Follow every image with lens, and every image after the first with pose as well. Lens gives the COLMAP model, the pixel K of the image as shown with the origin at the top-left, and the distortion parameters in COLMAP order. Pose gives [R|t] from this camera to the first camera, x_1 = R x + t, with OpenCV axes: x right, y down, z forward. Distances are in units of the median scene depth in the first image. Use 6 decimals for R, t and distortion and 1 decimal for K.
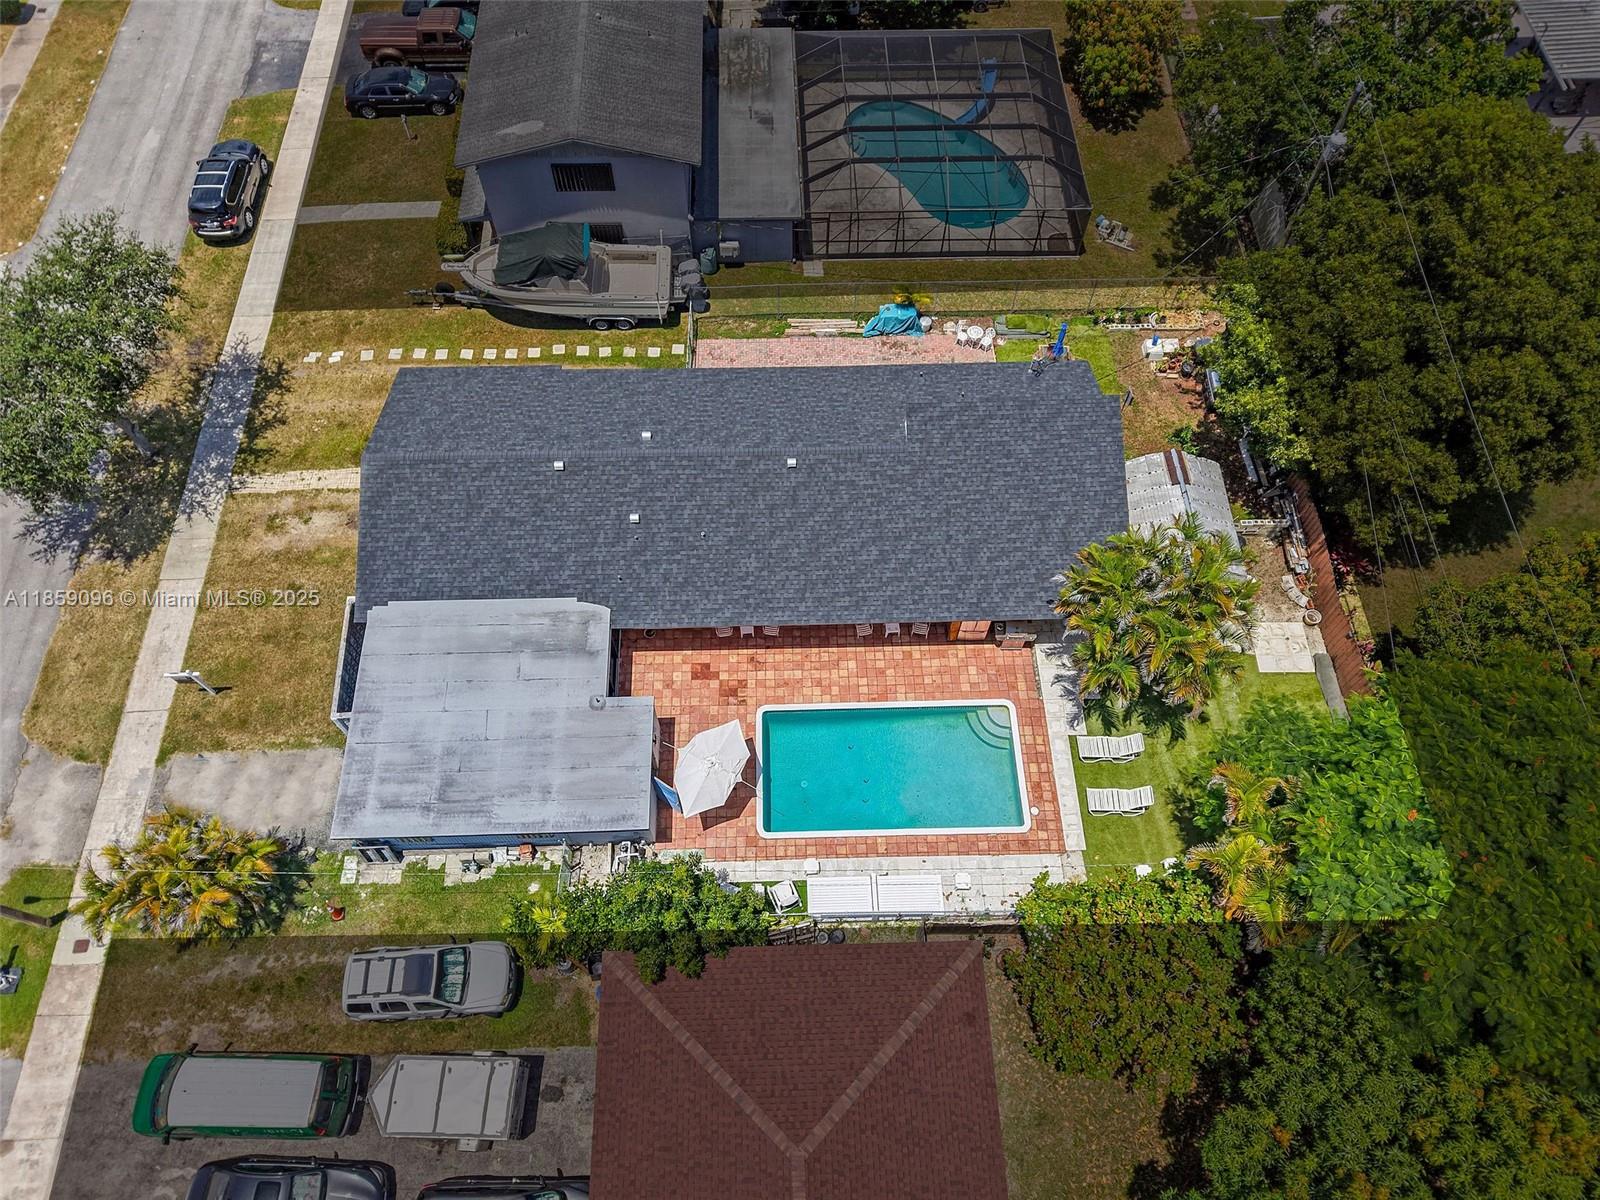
lens RADIAL K [[1075.1, 0, 800.0], [0, 1075.1, 600.0], [0, 0, 1]] dist [0.017712, -0.016979]
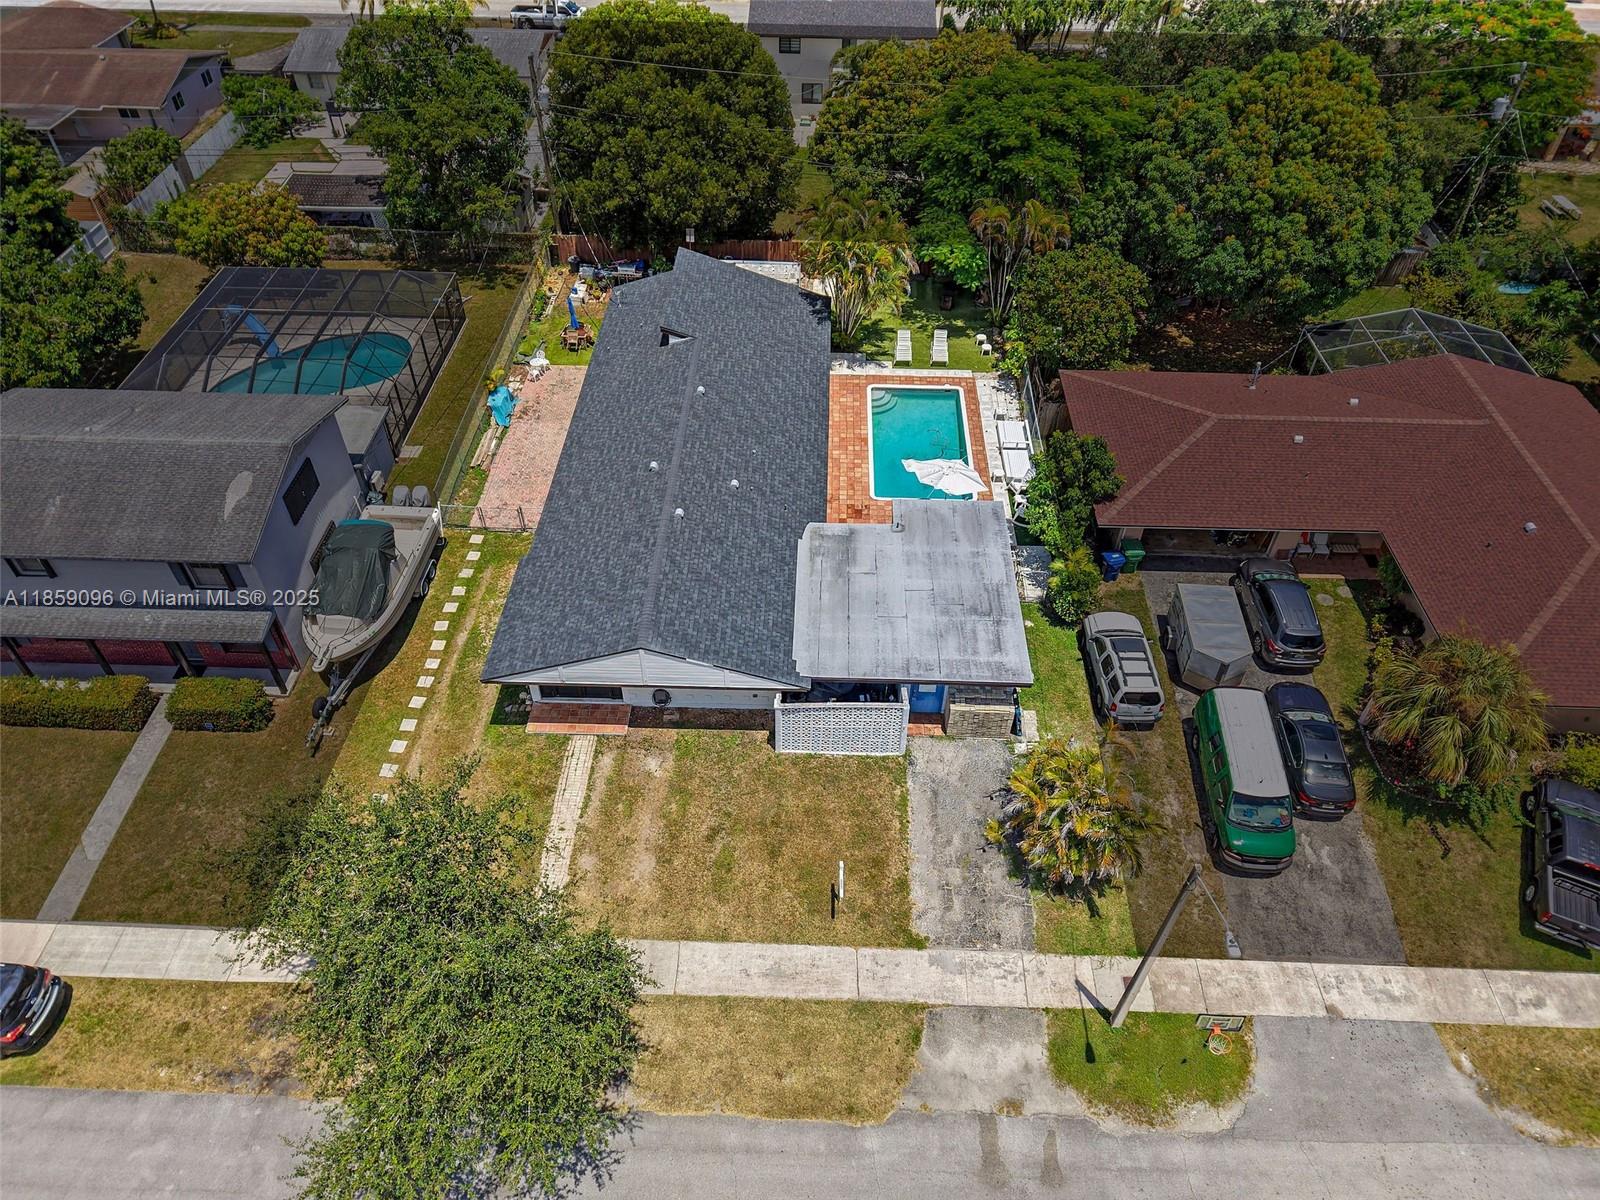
lens RADIAL K [[1075.1, 0, 800.0], [0, 1075.1, 600.0], [0, 0, 1]] dist [0.017712, -0.016979]
pose [[0.061170, -0.701206, 0.710330, -0.999053], [0.875465, 0.379499, 0.299234, -0.296203], [-0.479394, 0.603565, 0.637095, 0.314838]]
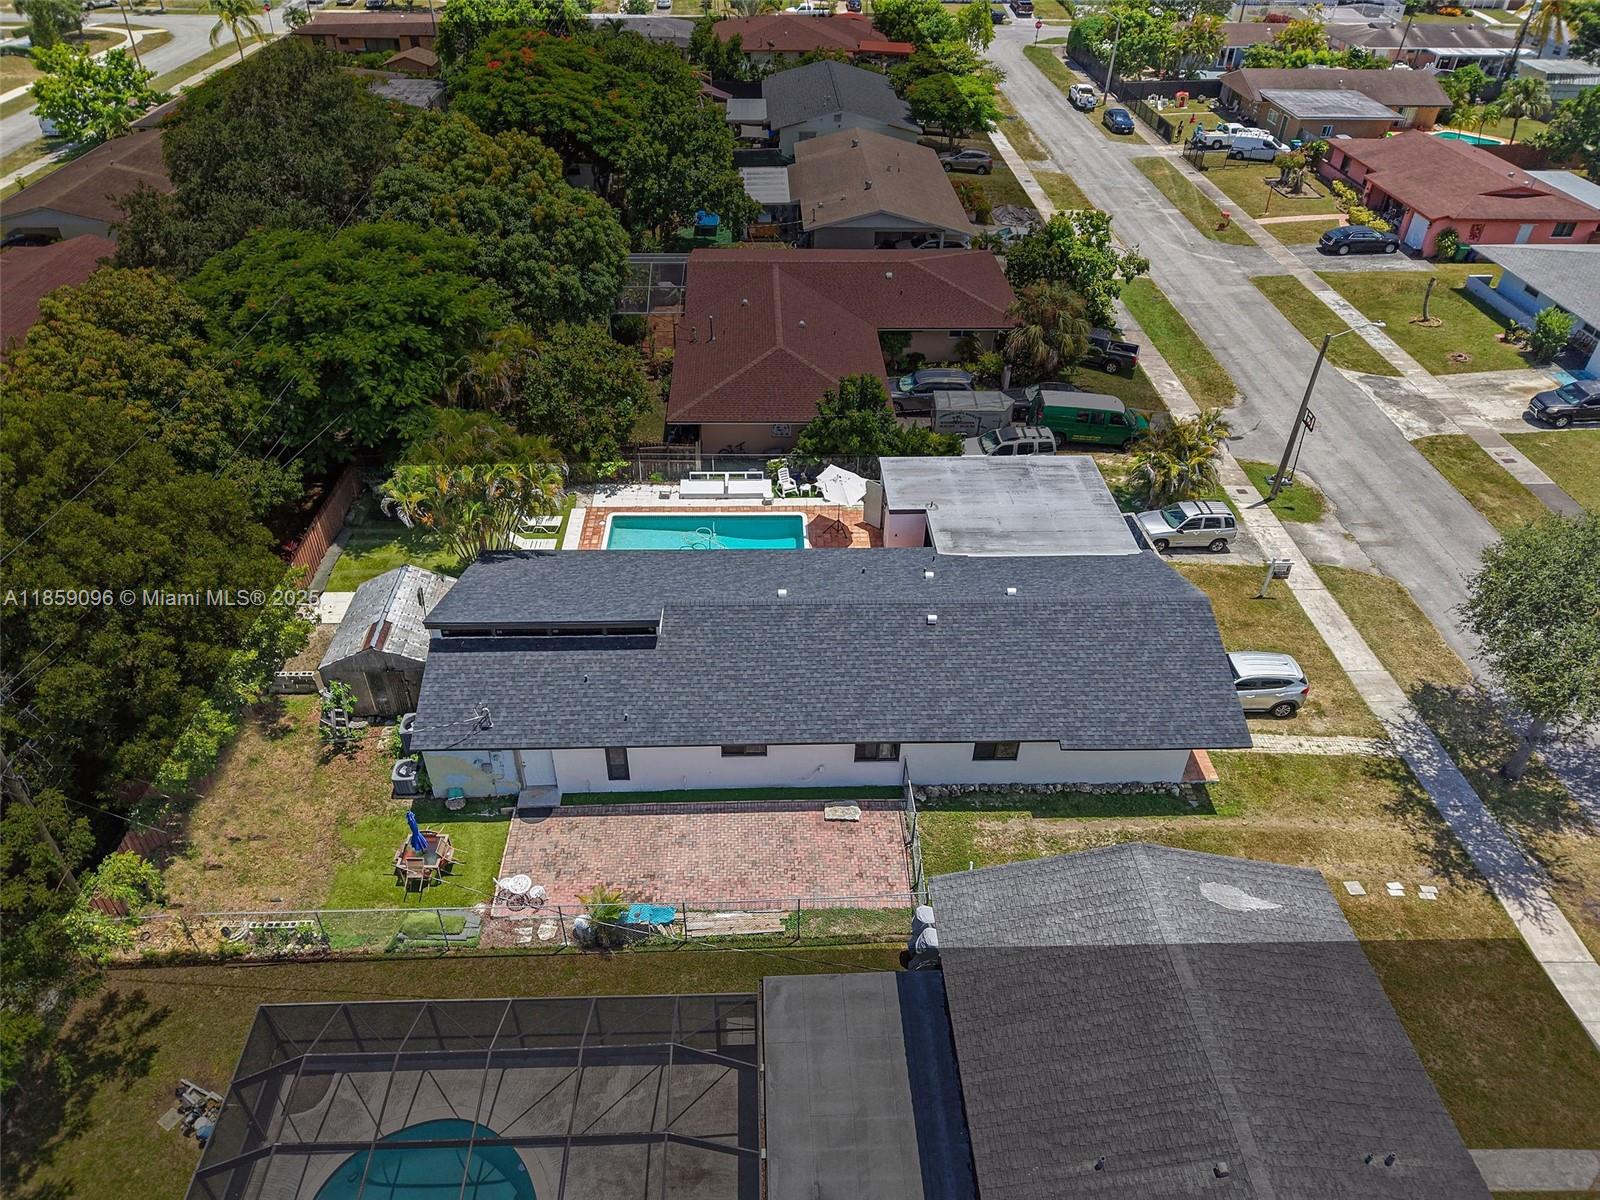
lens RADIAL K [[1064.9, 0, 794.9], [0, 1064.9, 603.6], [0, 0, 1]] dist [0.001326, 0.001338]
pose [[-0.999725, -0.017548, -0.015549, -0.005237], [-0.012452, -0.164538, 0.986292, -1.081979], [-0.019866, 0.986215, 0.164275, 0.829516]]
